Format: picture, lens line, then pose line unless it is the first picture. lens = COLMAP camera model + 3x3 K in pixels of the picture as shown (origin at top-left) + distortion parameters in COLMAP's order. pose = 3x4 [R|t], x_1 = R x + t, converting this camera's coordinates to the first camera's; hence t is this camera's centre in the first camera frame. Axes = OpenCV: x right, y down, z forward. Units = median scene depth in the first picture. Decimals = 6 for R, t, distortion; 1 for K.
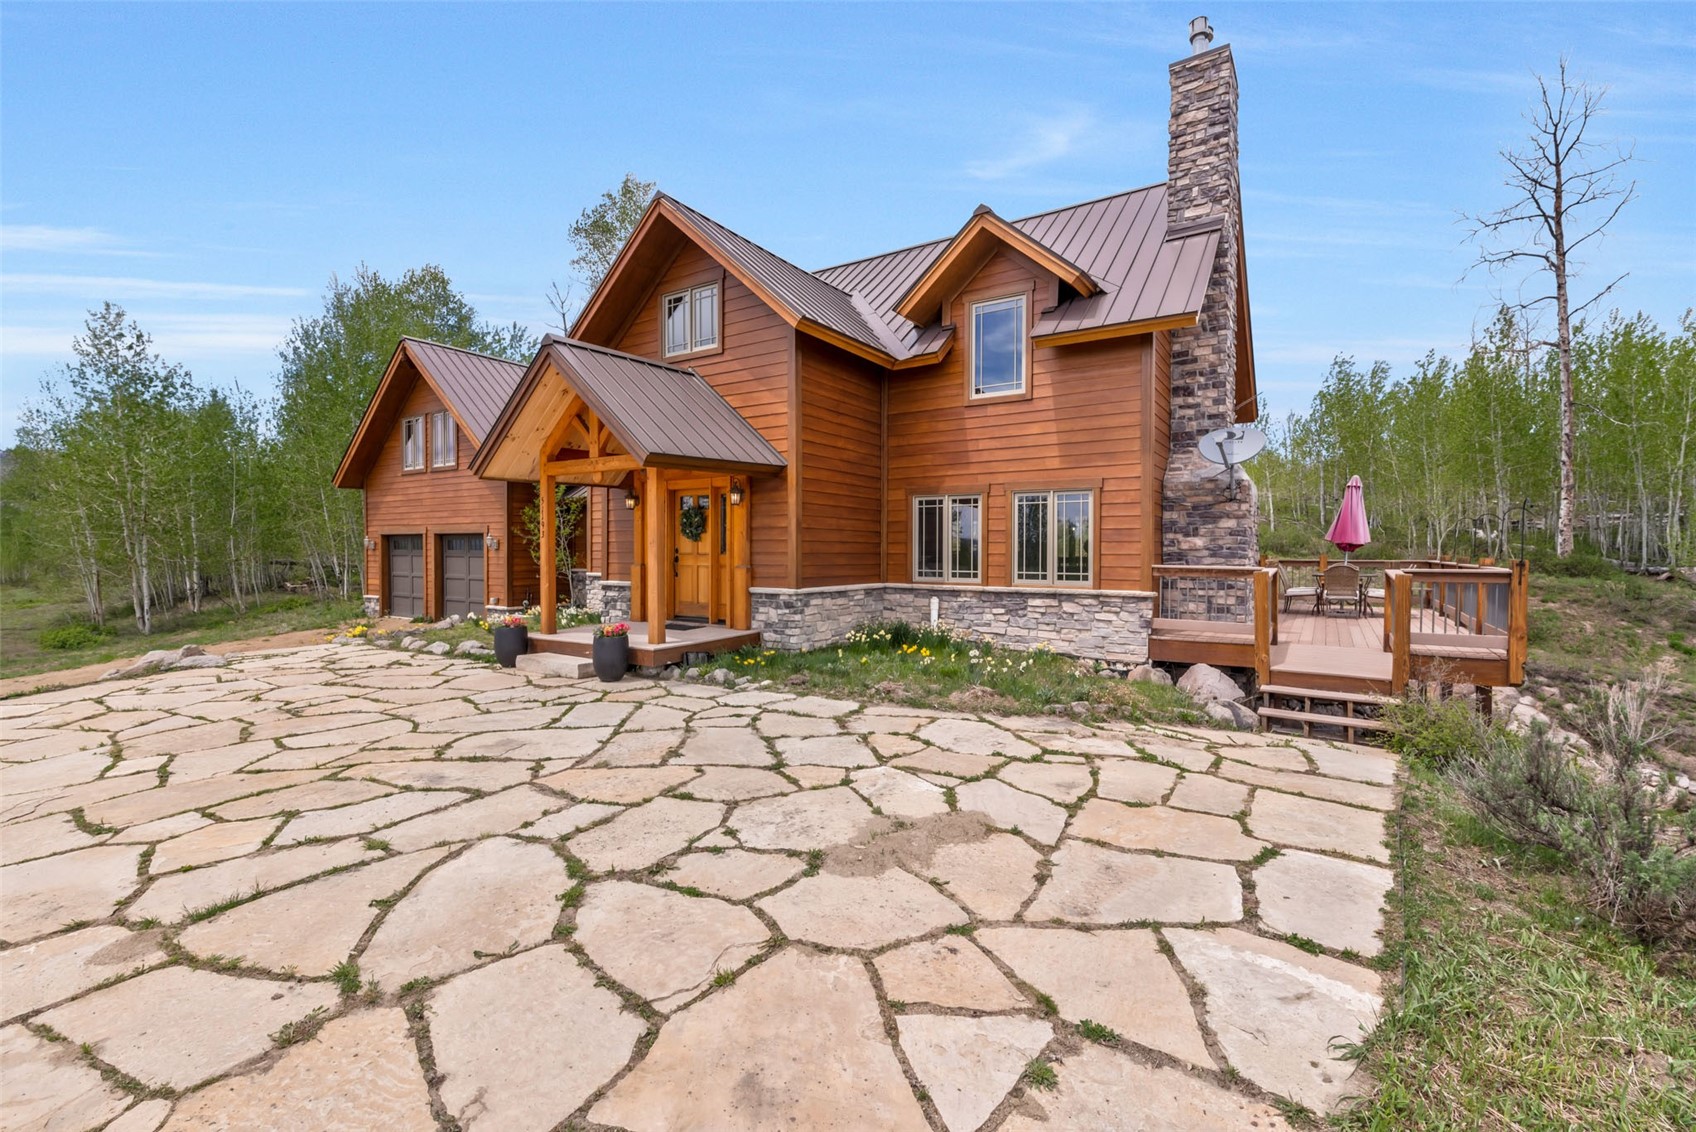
lens RADIAL K [[728.0, 0, 846.3], [0, 728.0, 554.7], [0, 0, 1]] dist [0.001946, 0.000067]
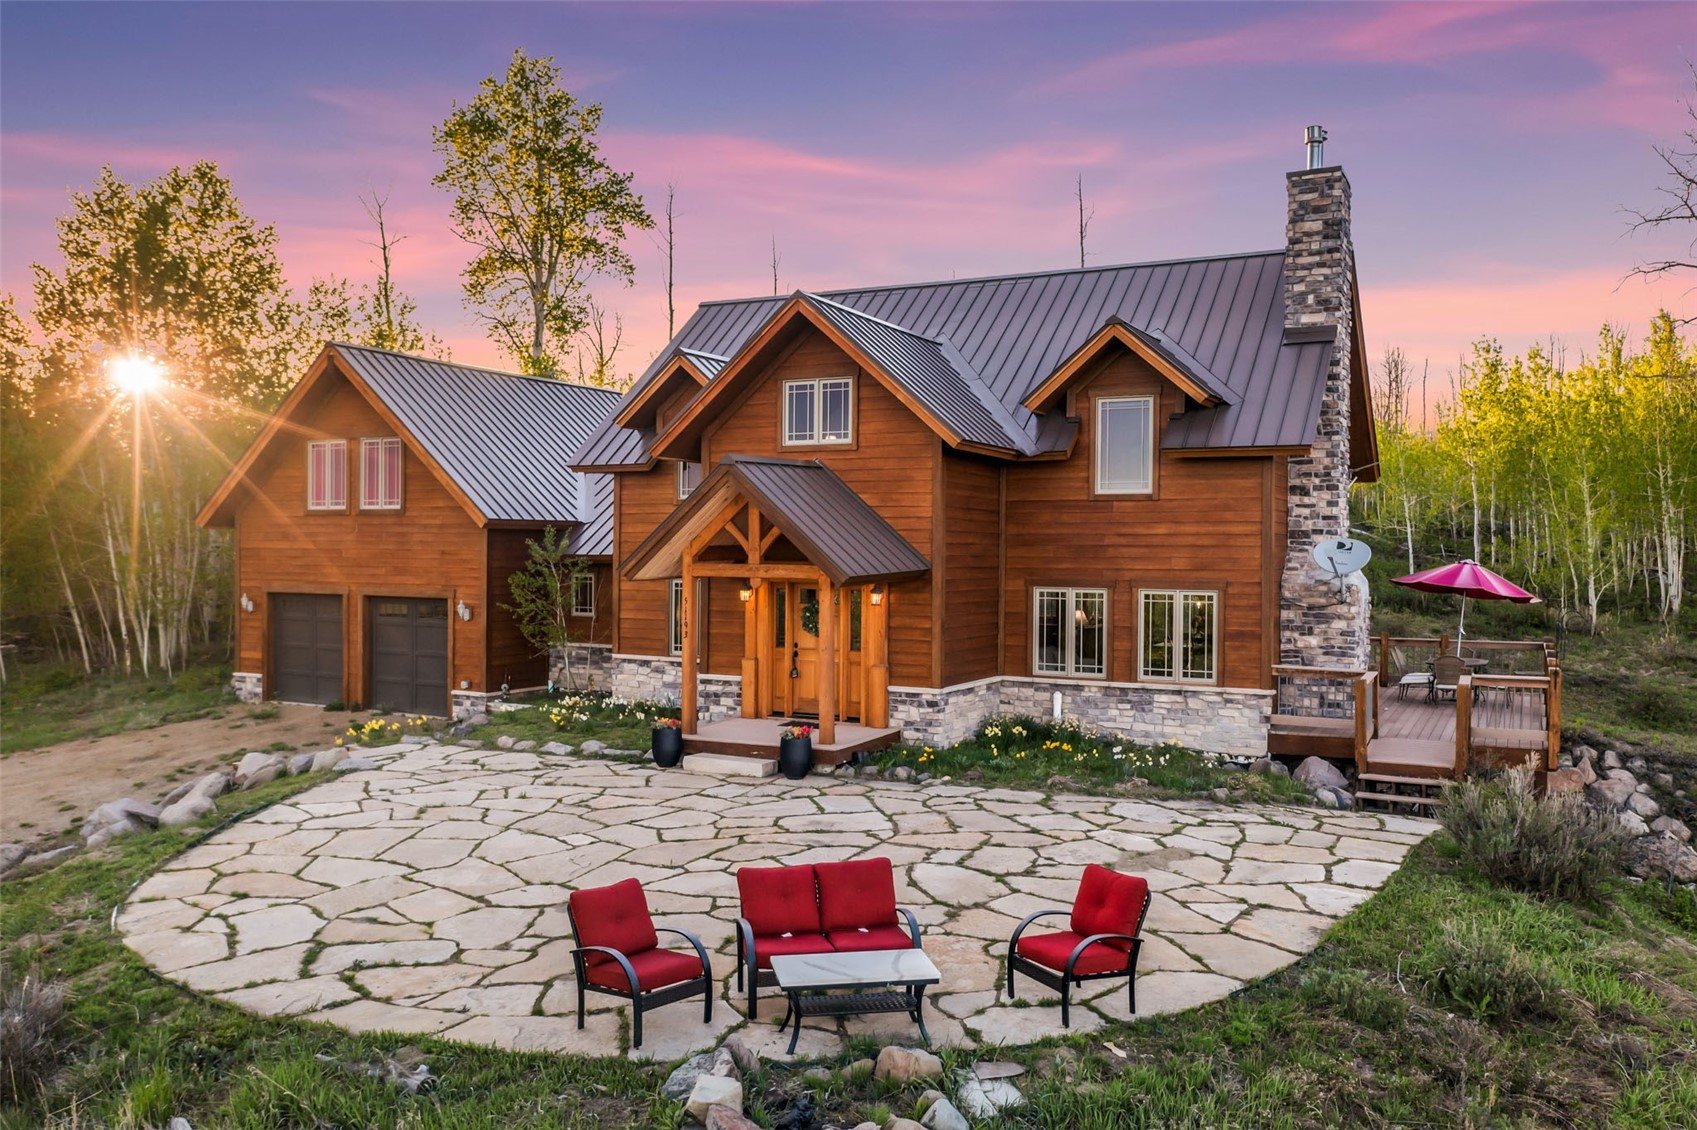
lens RADIAL K [[1291.9, 0, 853.1], [0, 1291.9, 562.9], [0, 0, 1]] dist [-0.031834, 0.002206]
pose [[0.995084, 0.004266, 0.098938, -0.347853], [-0.004176, 0.999991, -0.001123, -0.119786], [-0.098942, 0.000704, 0.995093, -0.753705]]
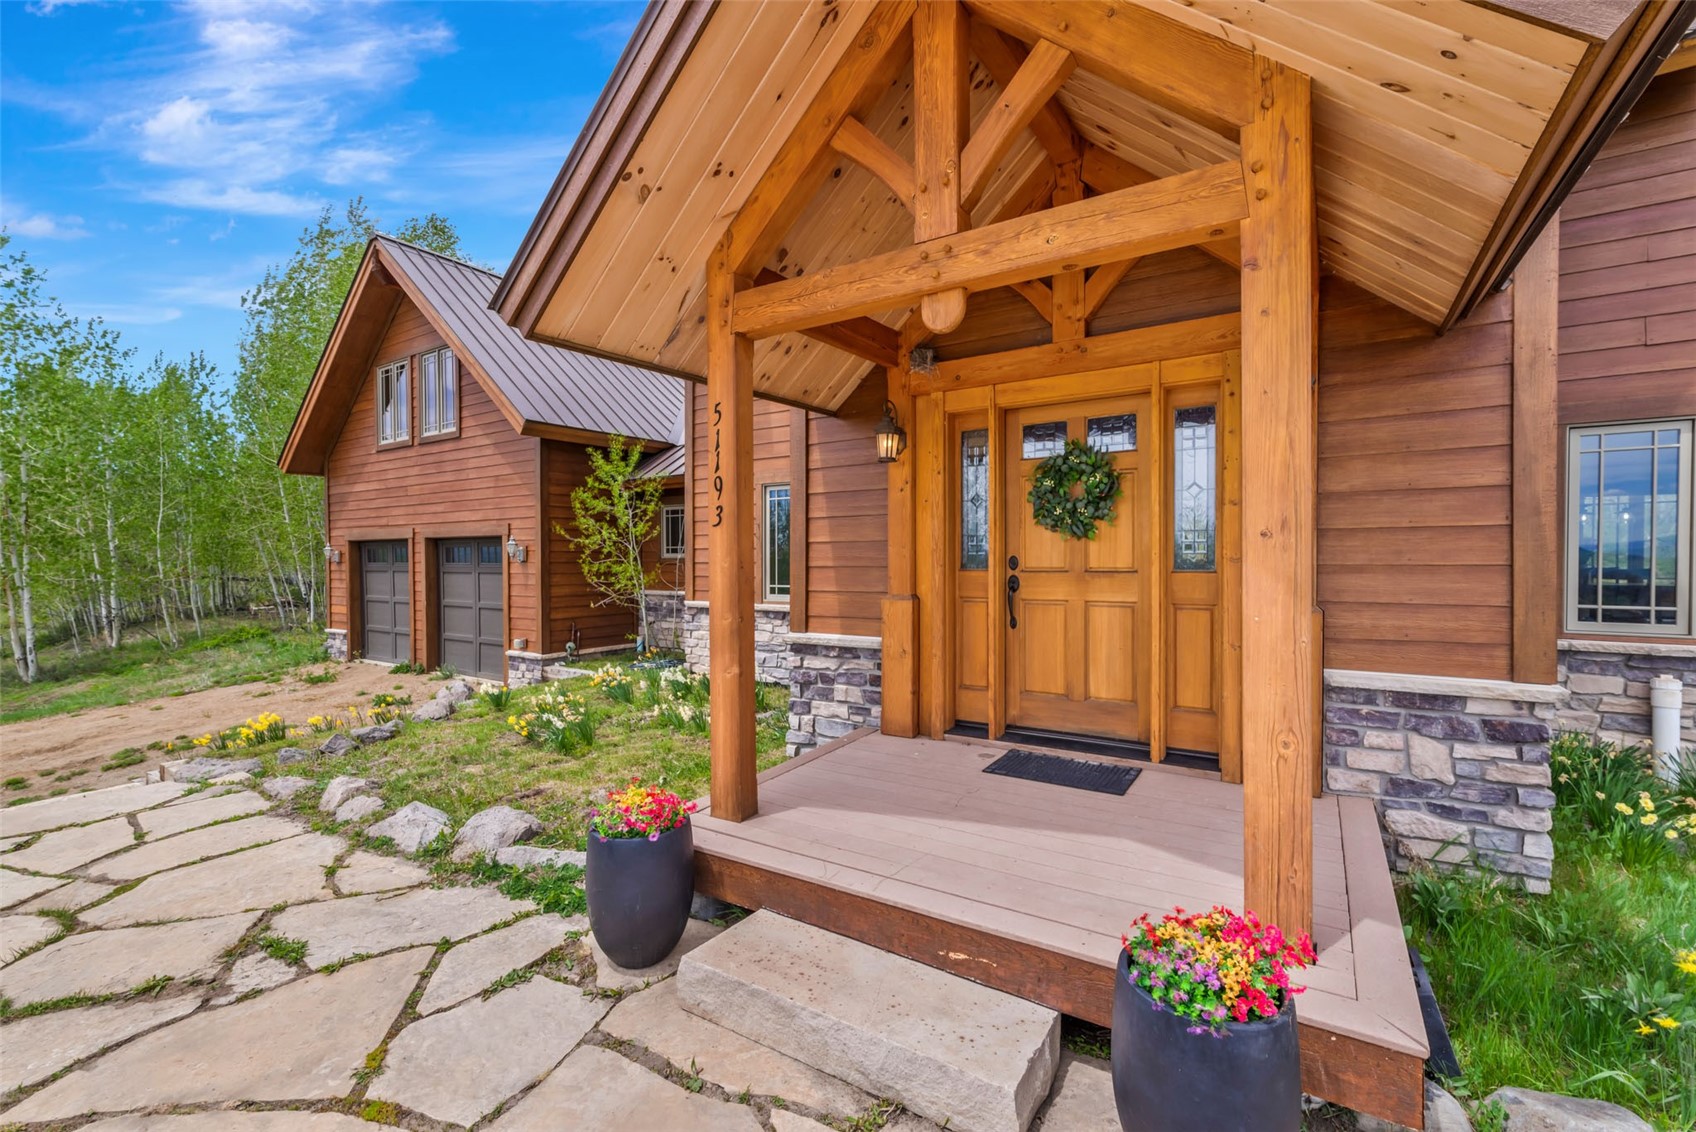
lens RADIAL K [[728.0, 0, 855.2], [0, 728.0, 562.8], [0, 0, 1]] dist [0.001946, 0.000067]
pose [[0.999964, -0.007133, 0.004657, -0.341037], [0.007137, 0.999974, -0.000896, -0.005920], [-0.004650, 0.000929, 0.999989, 0.642163]]
